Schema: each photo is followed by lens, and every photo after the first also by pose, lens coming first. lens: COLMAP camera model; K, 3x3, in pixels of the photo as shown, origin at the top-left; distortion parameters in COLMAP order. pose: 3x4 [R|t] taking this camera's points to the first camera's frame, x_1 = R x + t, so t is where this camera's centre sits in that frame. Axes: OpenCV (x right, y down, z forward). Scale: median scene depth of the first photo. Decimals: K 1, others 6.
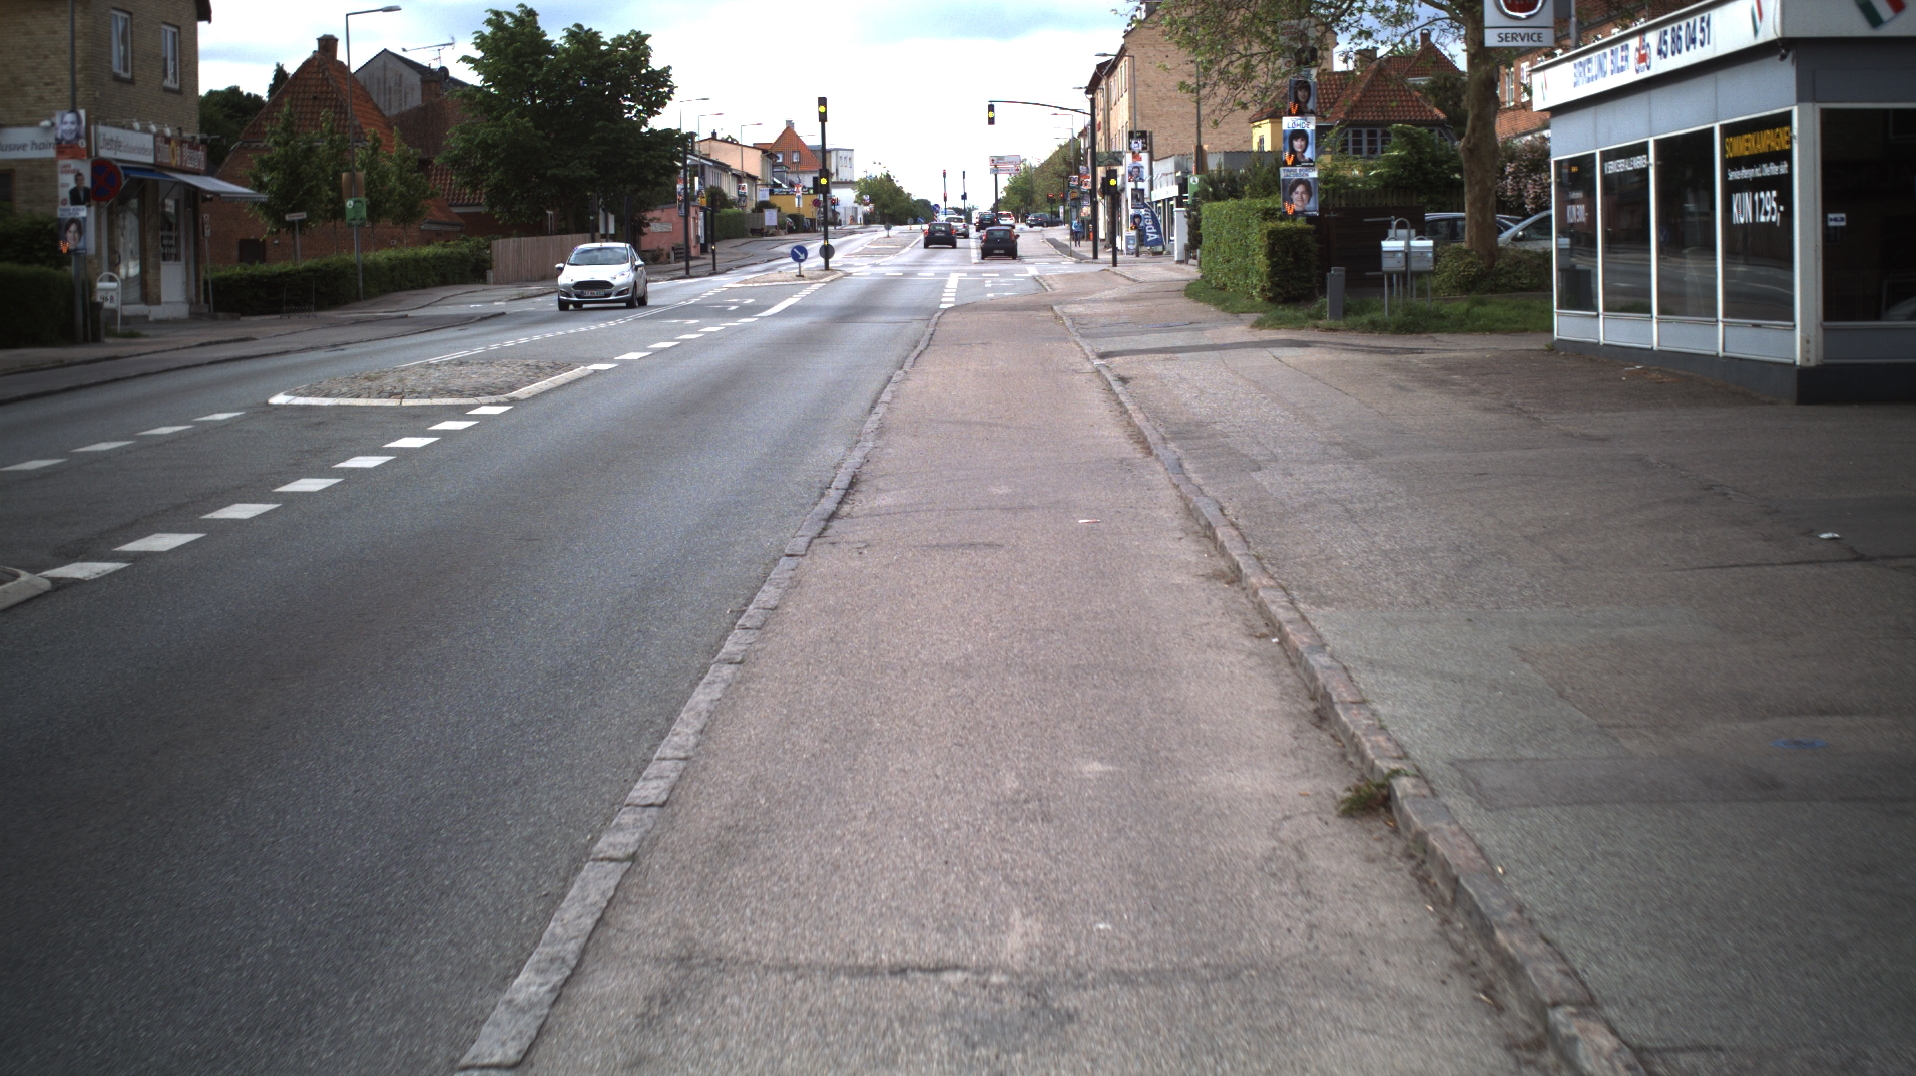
lens RADIAL K [[3412.8, 0, 954.6], [0, 3412.8, 530.1], [0, 0, 1]] dist [-0.267685, 0.000000]
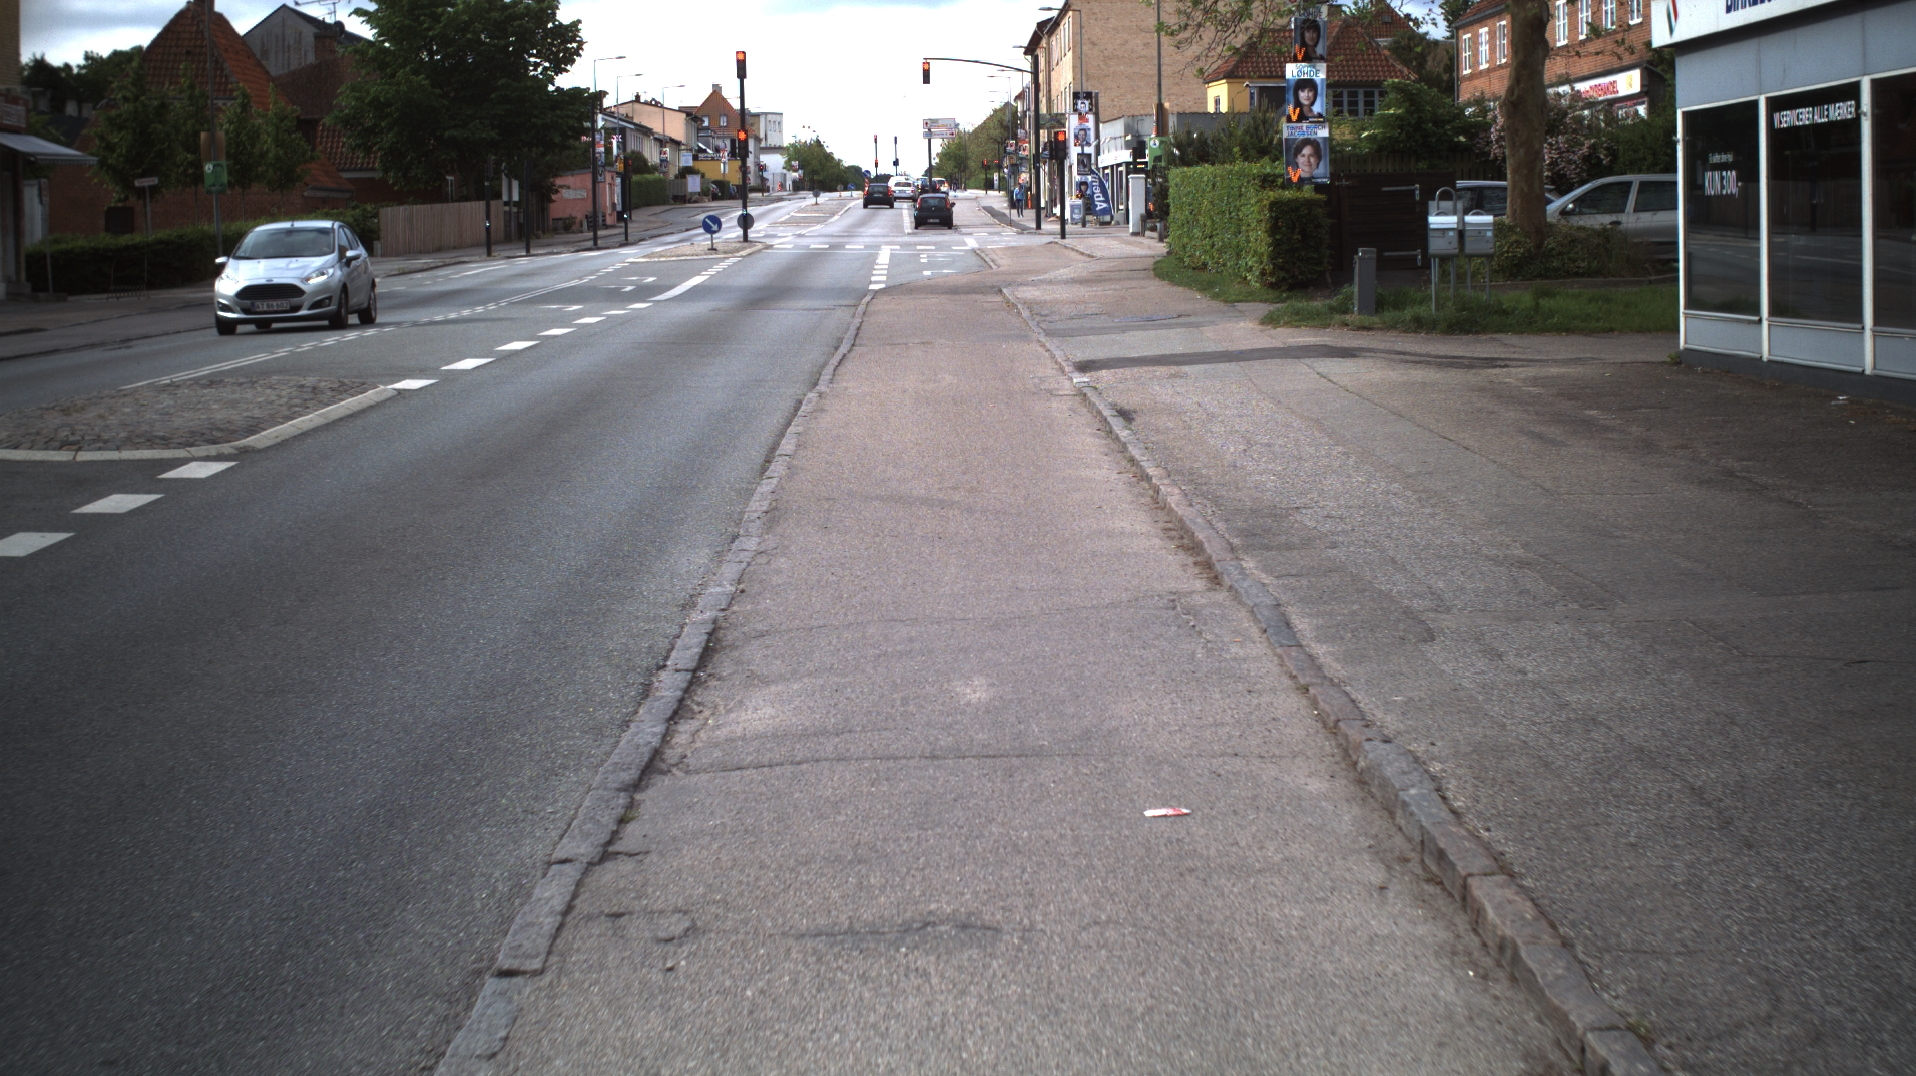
lens RADIAL K [[3412.8, 0, 961.8], [0, 3412.8, 525.6], [0, 0, 1]] dist [-0.267685, 0.000000]
pose [[0.999747, 0.001545, 0.022461, -0.000175], [-0.001735, 0.999963, 0.008420, -0.016638], [-0.022447, -0.008457, 0.999712, 0.181398]]
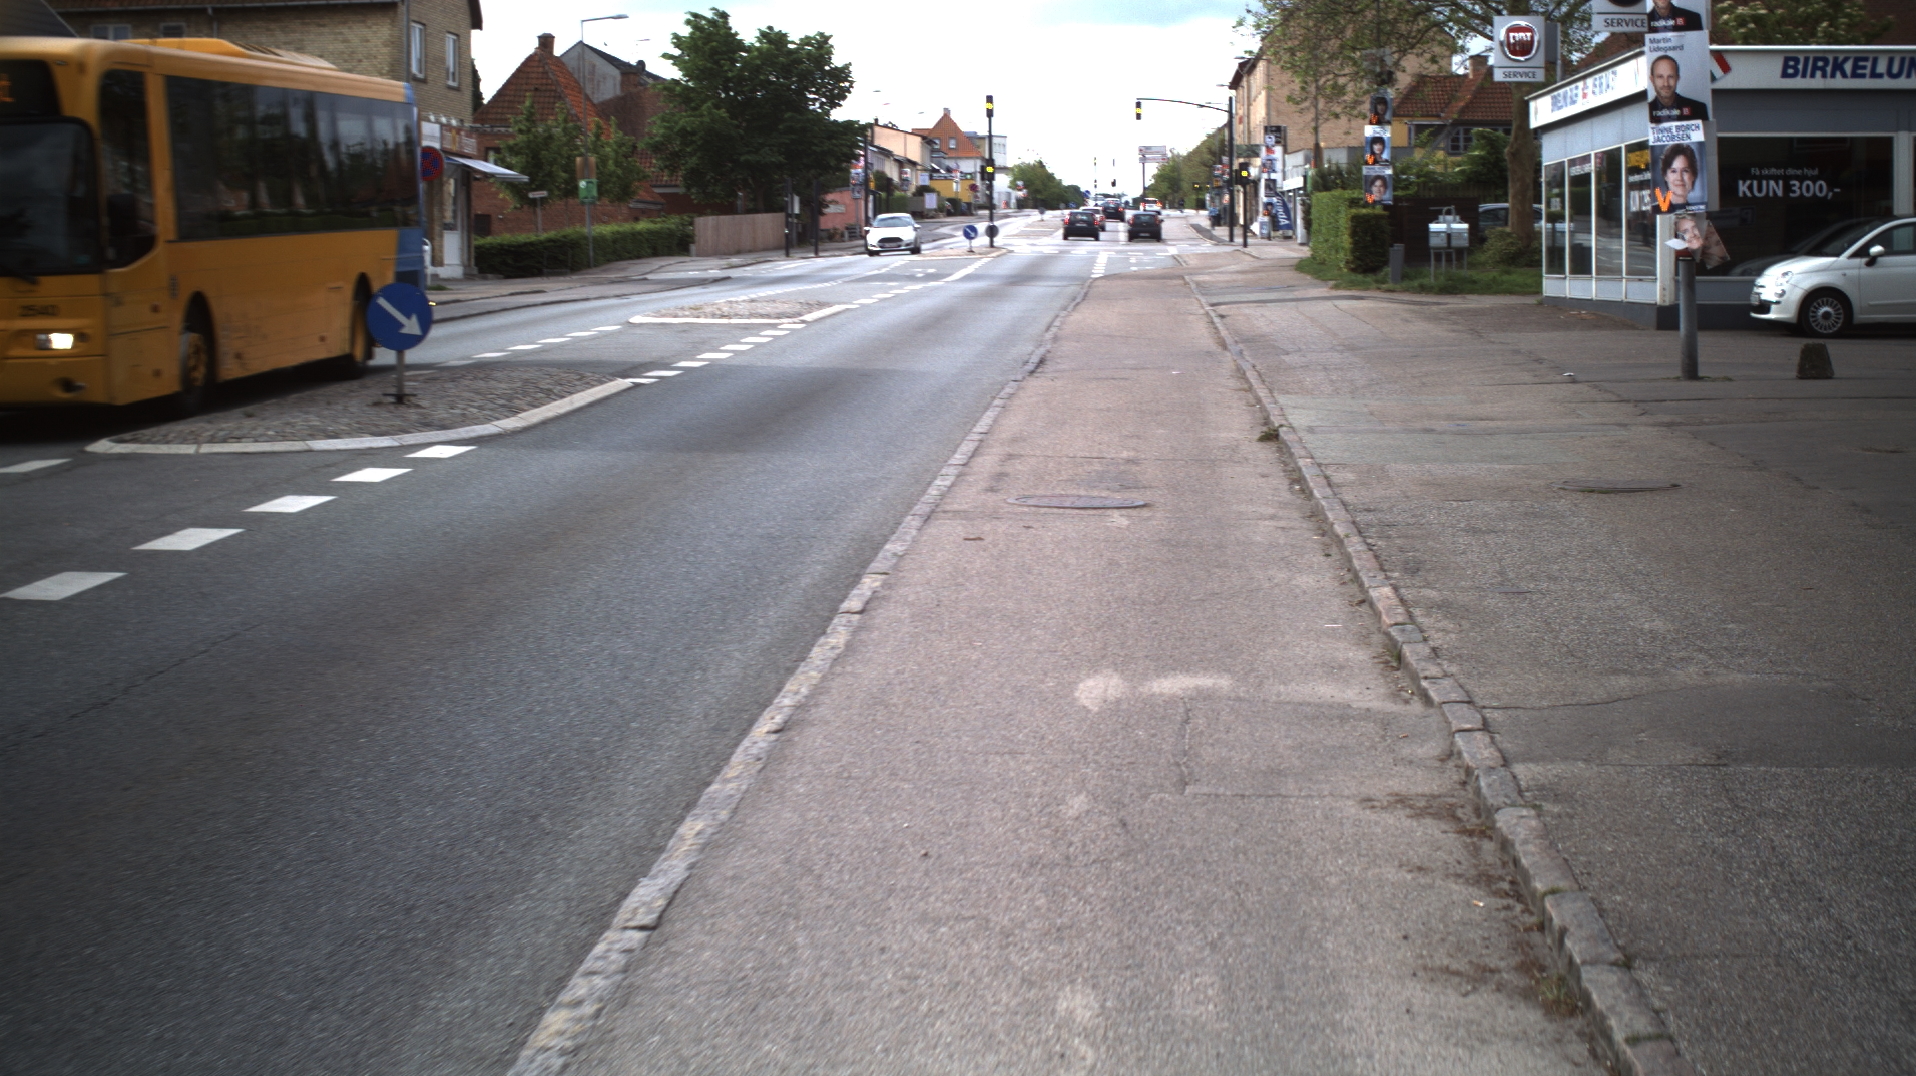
lens RADIAL K [[3412.8, 0, 956.5], [0, 3412.8, 549.7], [0, 0, 1]] dist [-0.267685, 0.000000]
pose [[0.999014, 0.014390, -0.041990, -0.000159], [-0.013964, 0.999848, 0.010407, 0.025379], [0.042133, -0.009810, 0.999064, -0.271204]]
